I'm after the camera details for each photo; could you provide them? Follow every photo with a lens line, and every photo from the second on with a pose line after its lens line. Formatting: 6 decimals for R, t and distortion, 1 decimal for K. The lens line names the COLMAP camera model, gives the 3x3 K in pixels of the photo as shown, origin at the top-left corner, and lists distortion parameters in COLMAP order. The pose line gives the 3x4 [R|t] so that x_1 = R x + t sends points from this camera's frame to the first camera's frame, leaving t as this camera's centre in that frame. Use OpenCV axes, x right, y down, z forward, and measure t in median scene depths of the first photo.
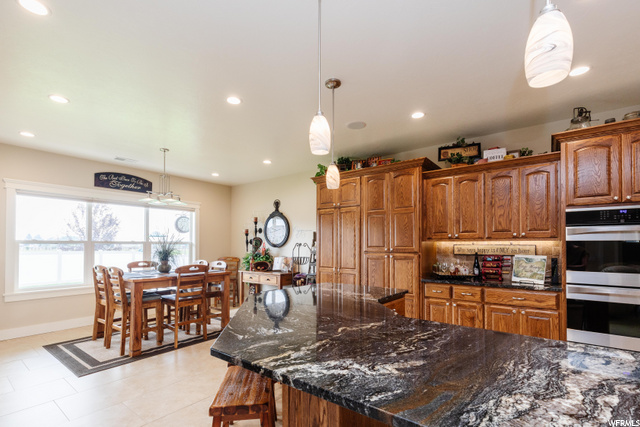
lens RADIAL K [[299.6, 0, 322.3], [0, 299.6, 242.3], [0, 0, 1]] dist [0.004296, 0.000563]
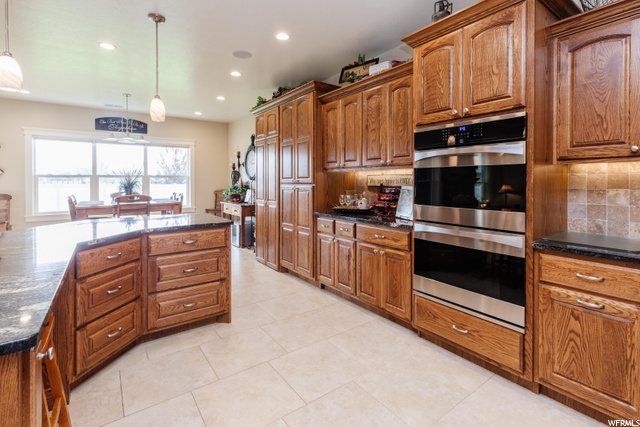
lens RADIAL K [[304.7, 0, 323.6], [0, 304.7, 182.6], [0, 0, 1]] dist [0.009805, -0.000158]
pose [[0.959390, -0.001854, -0.282076, 0.559055], [0.007248, 0.999810, 0.018080, 0.012338], [0.281989, -0.019391, 0.959222, 0.088473]]
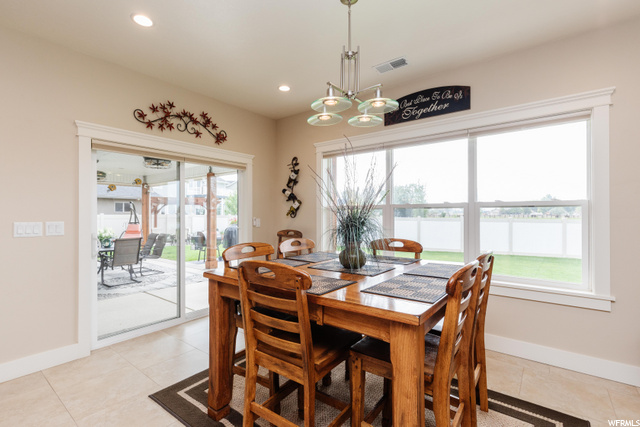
lens RADIAL K [[296.9, 0, 320.0], [0, 296.9, 213.5], [0, 0, 1]] dist [0.003655, 0.000157]
pose [[-0.011857, -0.003818, -0.999922, -0.080567], [0.015917, 0.999865, -0.004007, 0.020485], [0.999803, -0.015963, -0.011794, 1.021507]]
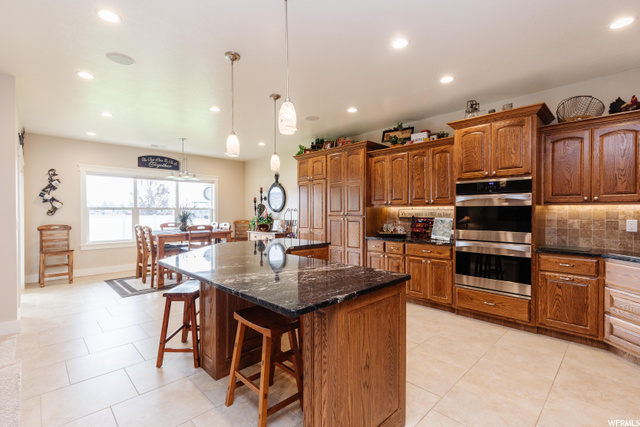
lens RADIAL K [[296.9, 0, 320.0], [0, 296.9, 213.5], [0, 0, 1]] dist [0.003655, 0.000157]
pose [[0.989166, -0.000882, -0.146799, 0.291256], [0.003836, 0.999796, 0.019841, -0.001143], [0.146751, -0.020189, 0.988967, -0.241161]]
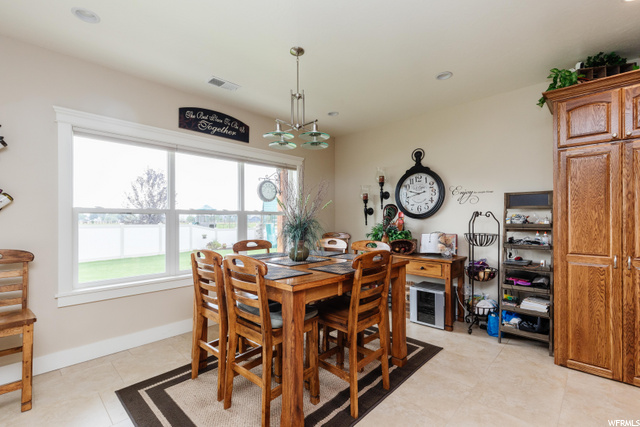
lens RADIAL K [[289.4, 0, 319.1], [0, 289.4, 219.2], [0, 0, 1]] dist [-0.001599, -0.000357]
pose [[0.993860, -0.003141, -0.110597, -0.451445], [0.004439, 0.999924, 0.011492, 0.013684], [0.110553, -0.011912, 0.993799, 0.468835]]
